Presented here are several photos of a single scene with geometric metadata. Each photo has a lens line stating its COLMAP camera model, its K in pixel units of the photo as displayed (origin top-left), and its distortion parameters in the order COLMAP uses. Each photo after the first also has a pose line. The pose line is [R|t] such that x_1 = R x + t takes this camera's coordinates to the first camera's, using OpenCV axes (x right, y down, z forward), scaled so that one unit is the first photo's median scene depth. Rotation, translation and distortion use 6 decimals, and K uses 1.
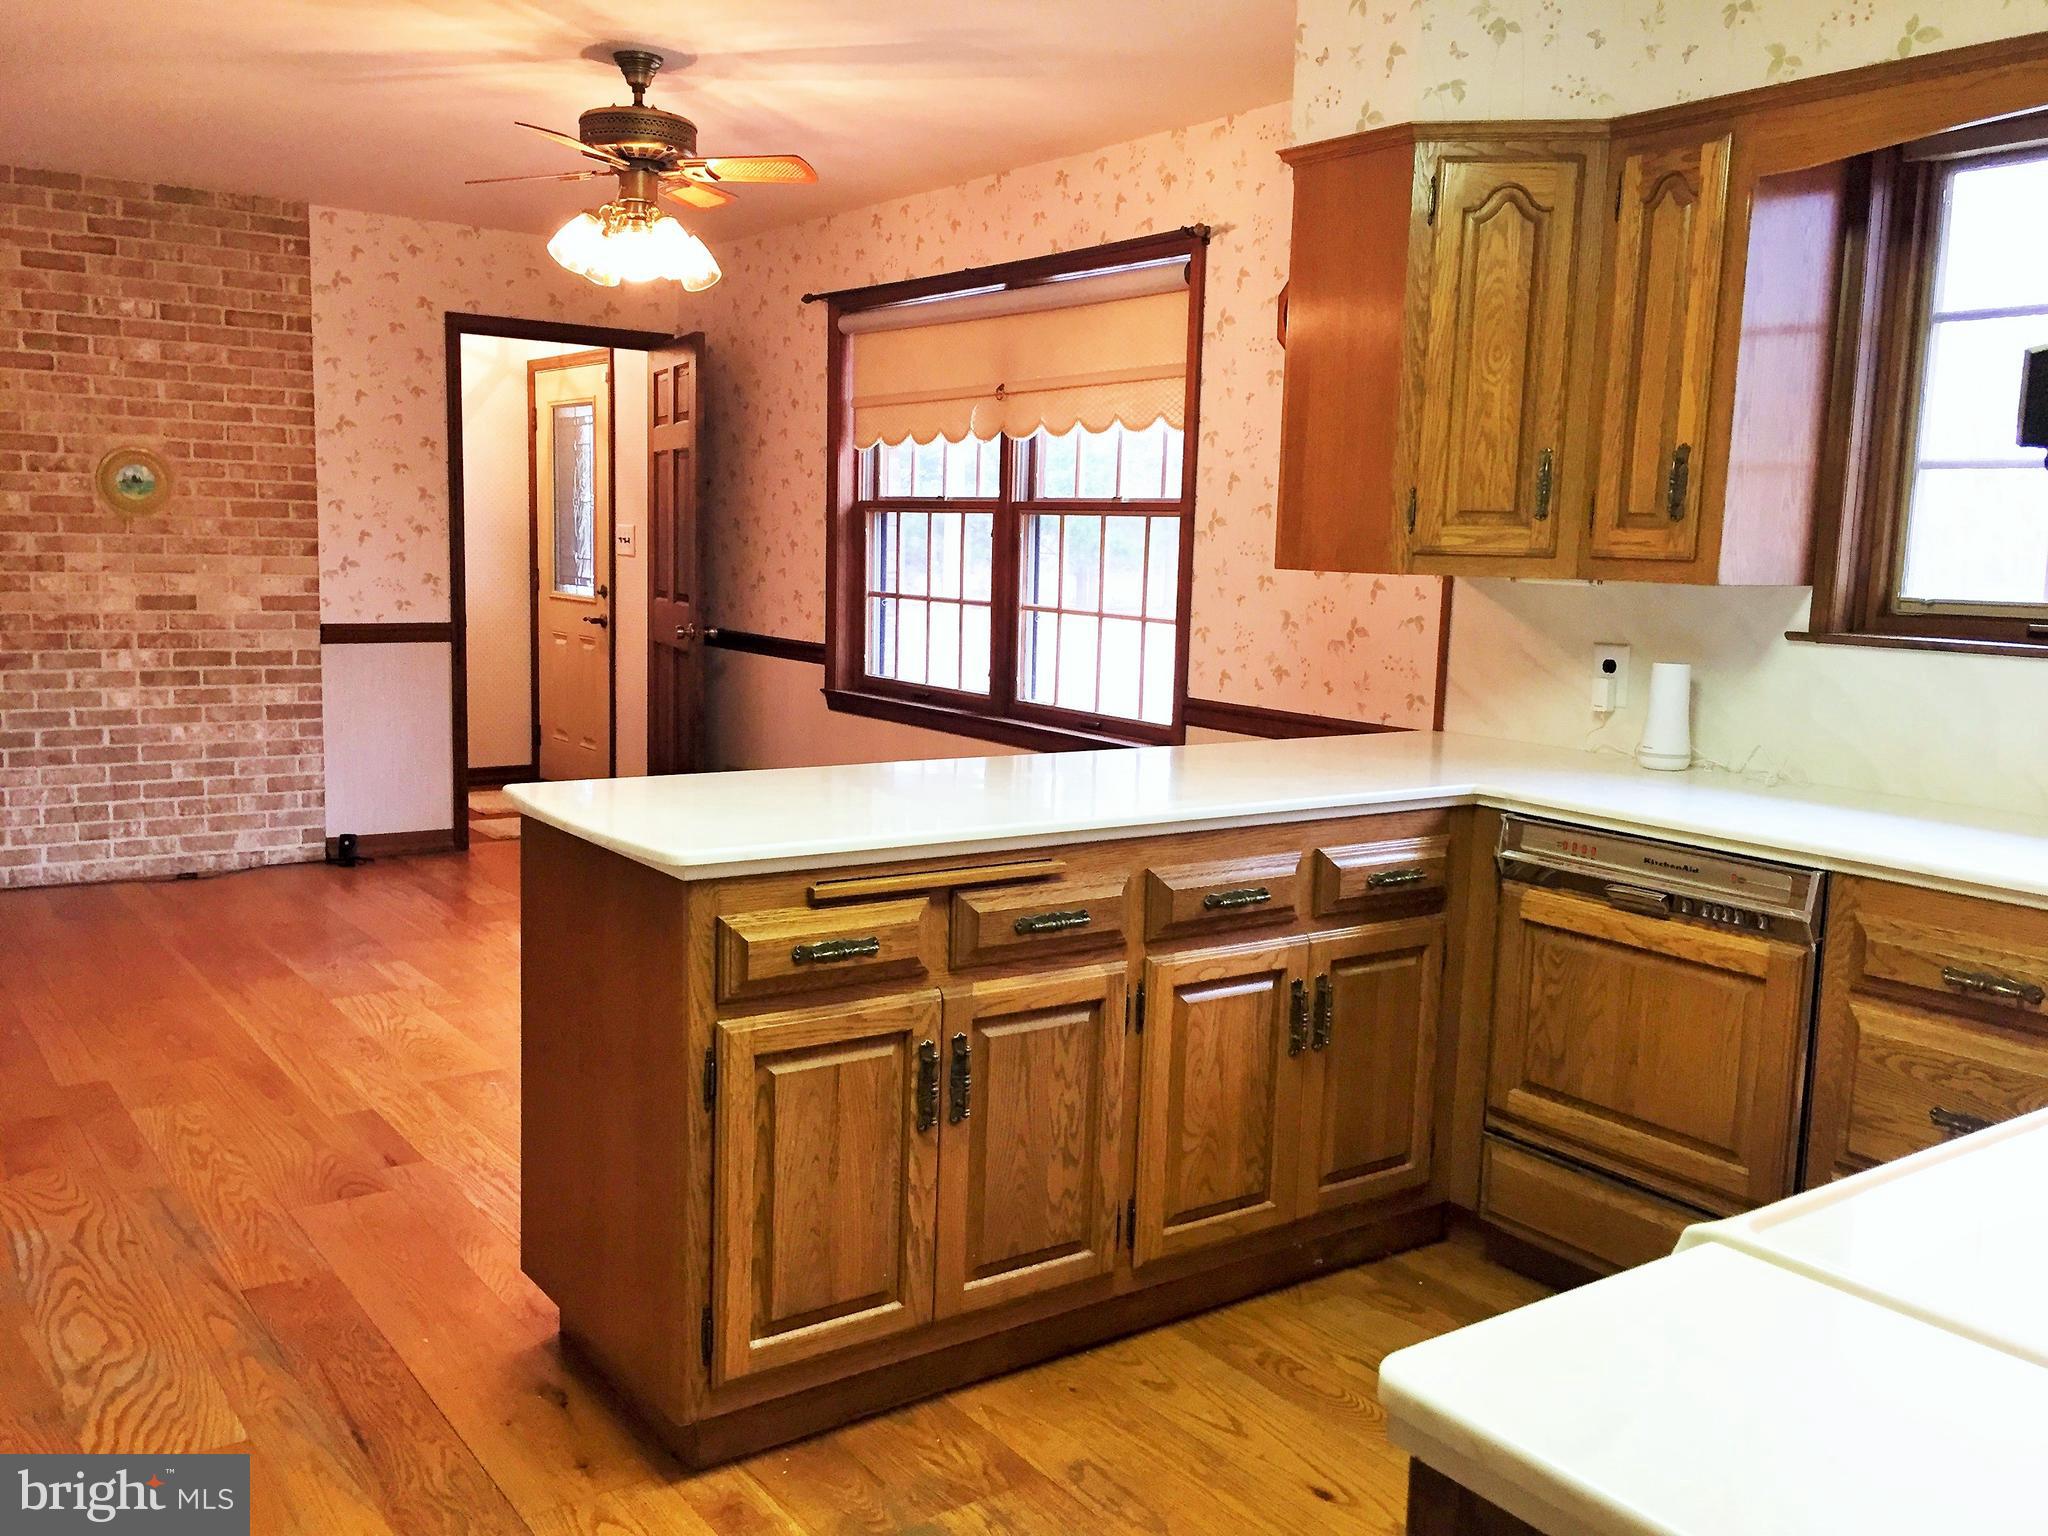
lens RADIAL K [[1737.7, 0, 1022.6], [0, 1737.7, 771.4], [0, 0, 1]] dist [0.071702, -0.098144]
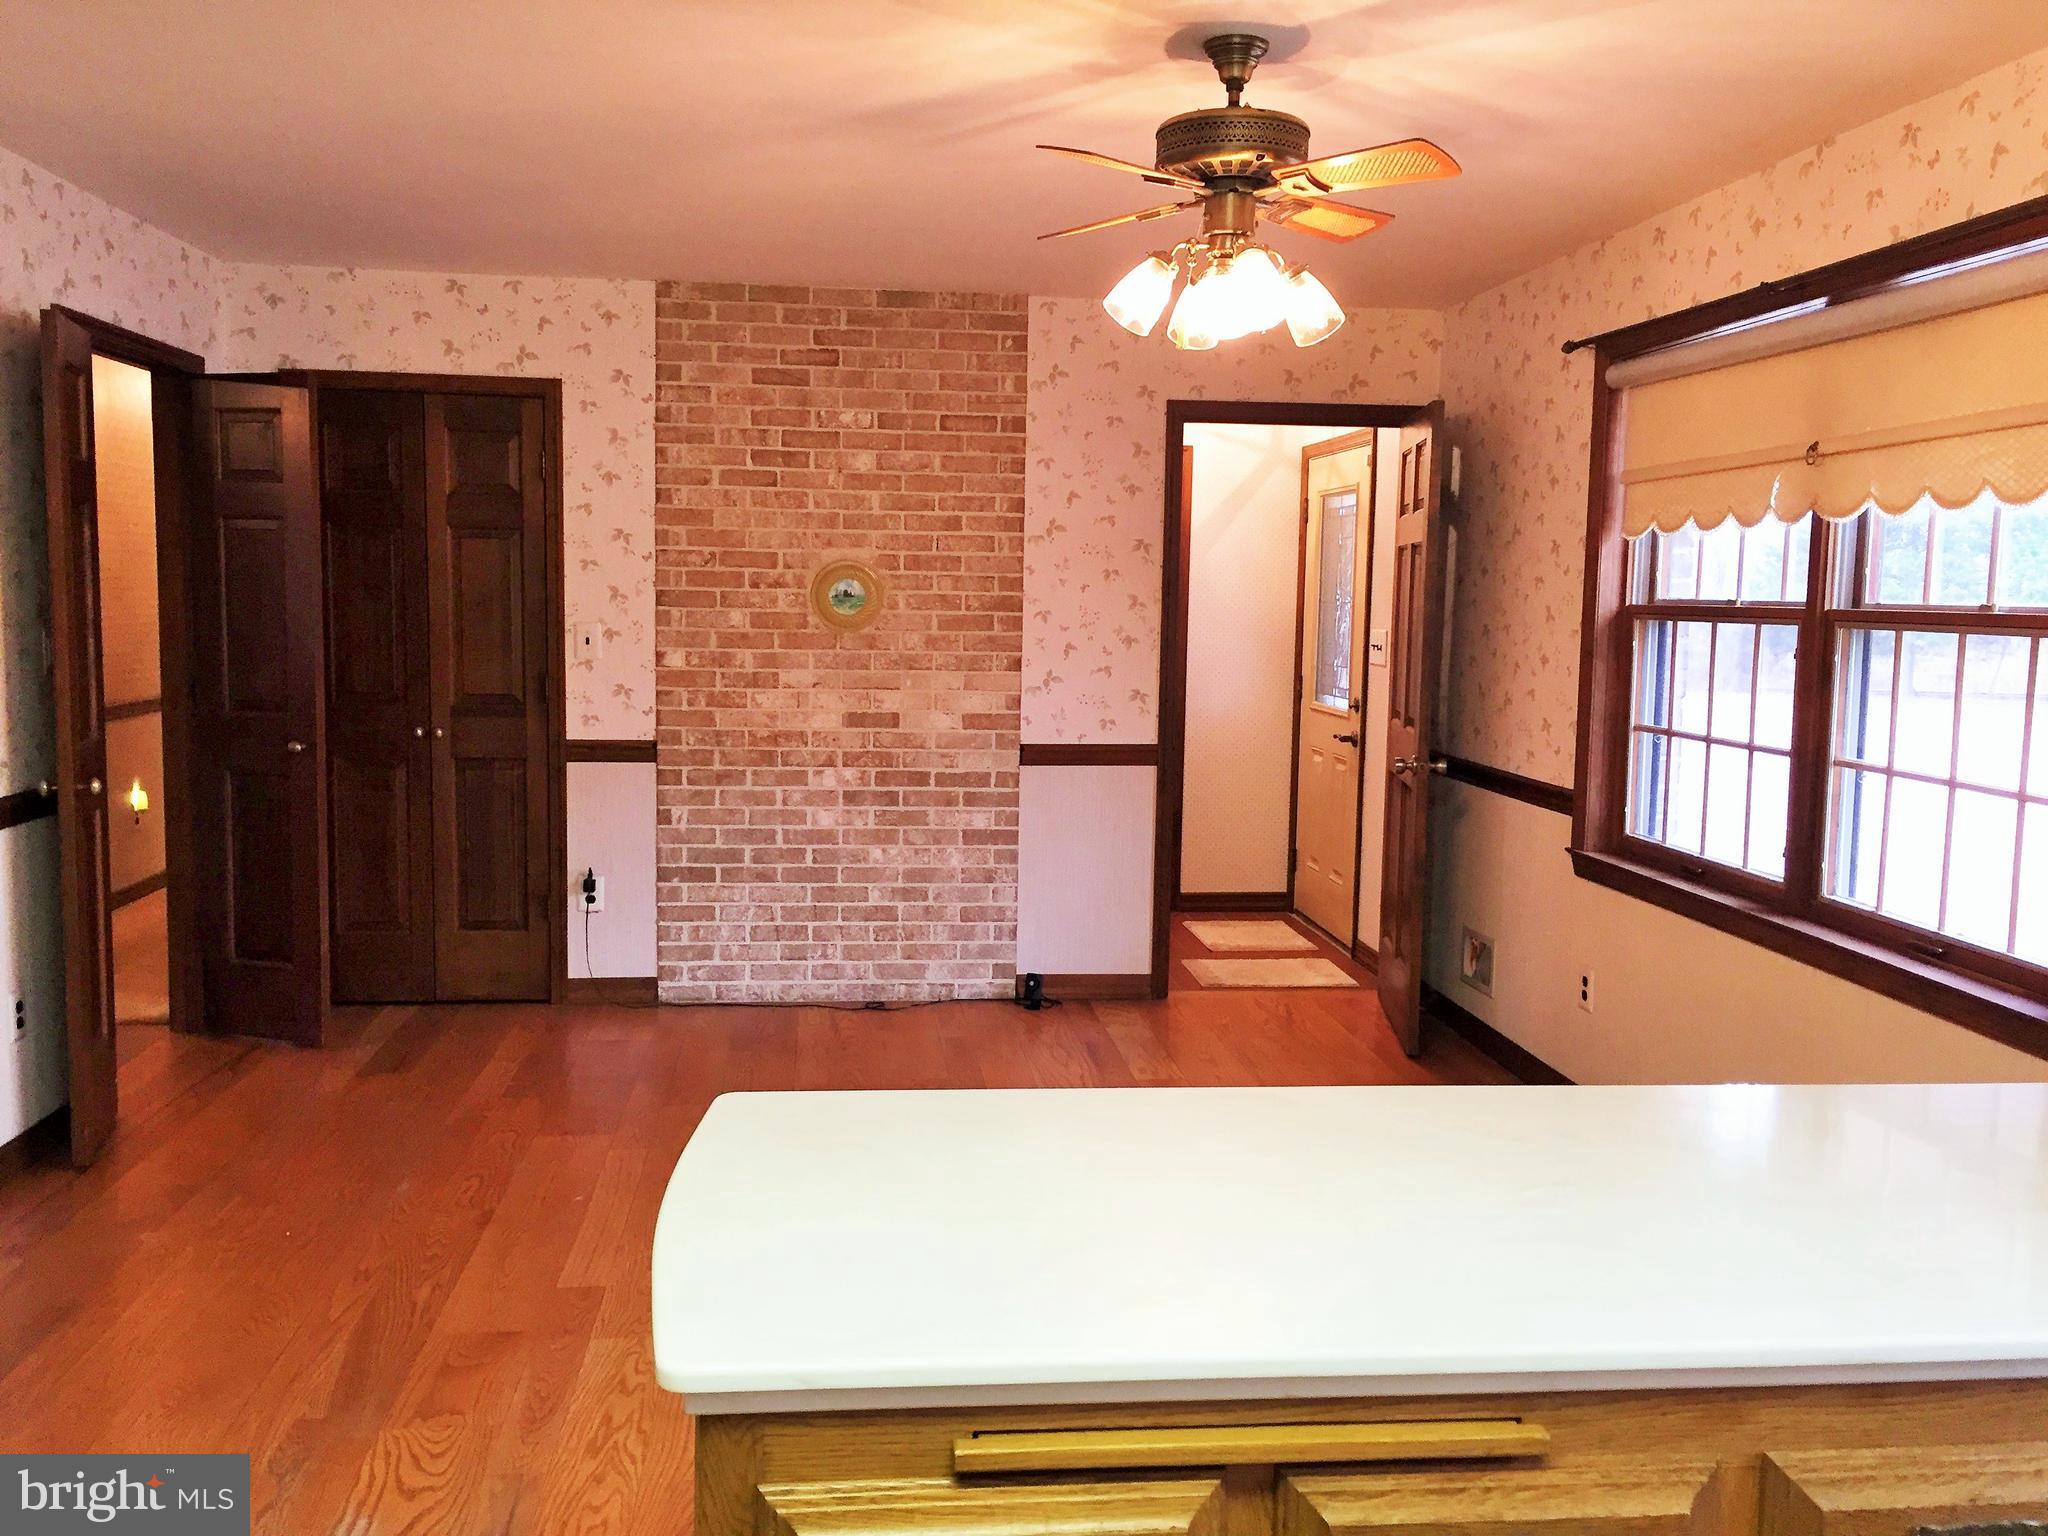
lens RADIAL K [[1739.4, 0, 1015.8], [0, 1739.4, 772.5], [0, 0, 1]] dist [0.070164, -0.094613]
pose [[0.868110, 0.038570, -0.494871, 0.057530], [-0.059949, 0.997825, -0.027393, -0.047578], [0.492738, 0.053448, 0.868534, 0.218619]]
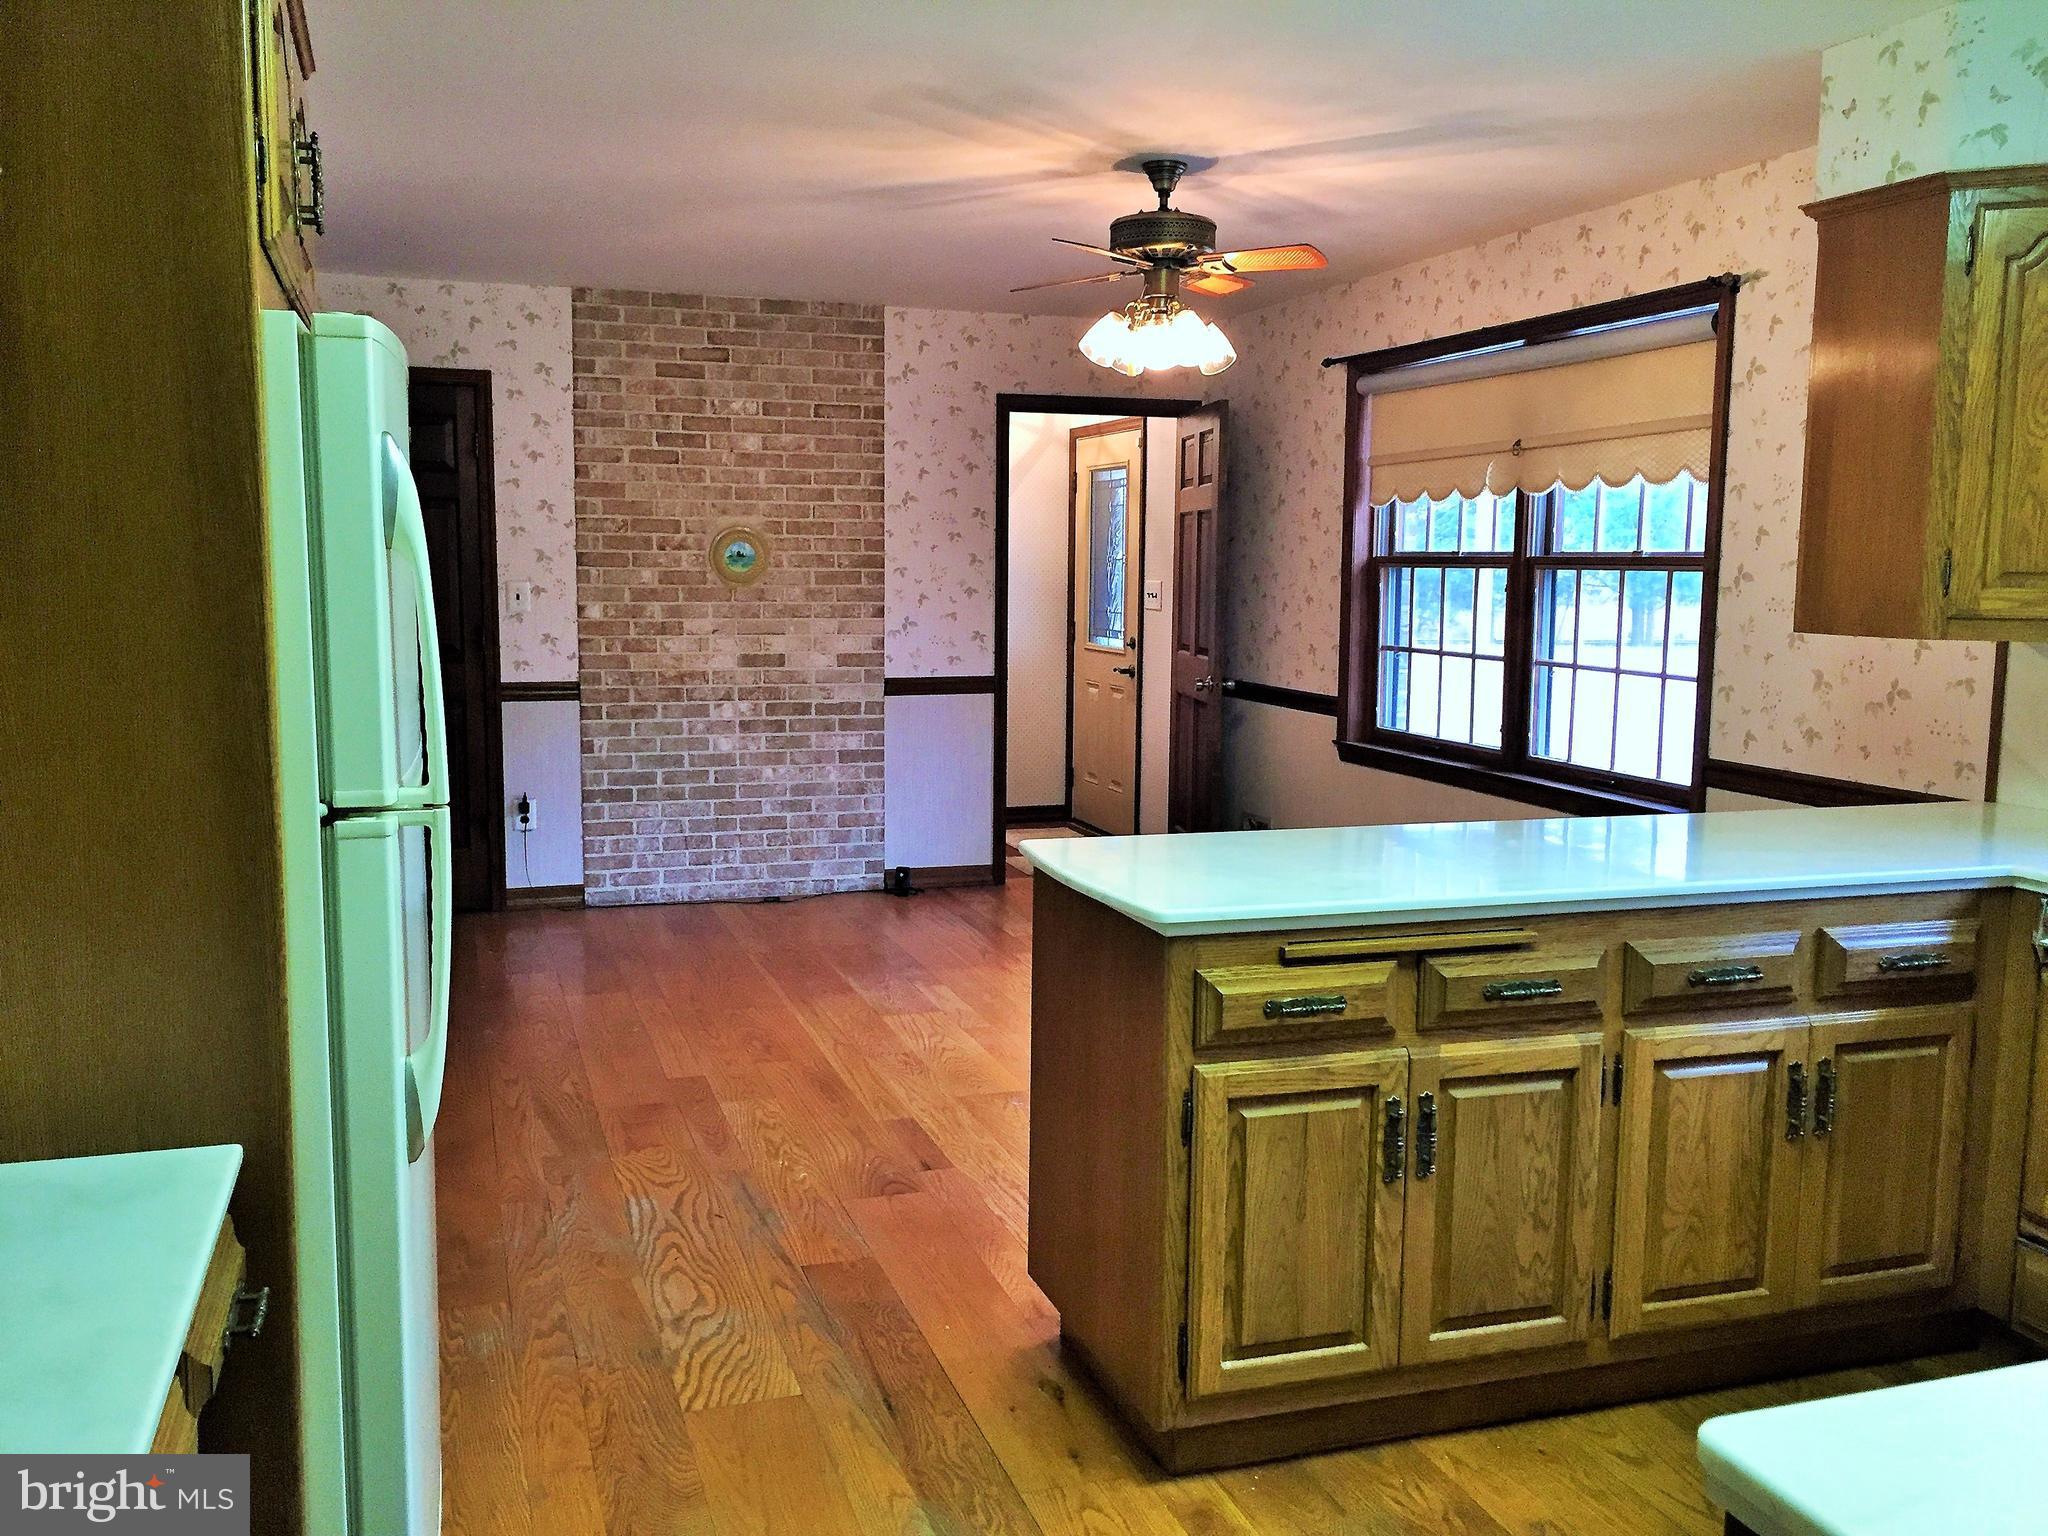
lens RADIAL K [[1739.4, 0, 1015.8], [0, 1739.4, 772.5], [0, 0, 1]] dist [0.070164, -0.094613]
pose [[0.952639, 0.015834, -0.303690, 0.019296], [-0.021795, 0.999630, -0.016248, -0.008262], [0.303320, 0.022098, 0.952632, -0.034457]]
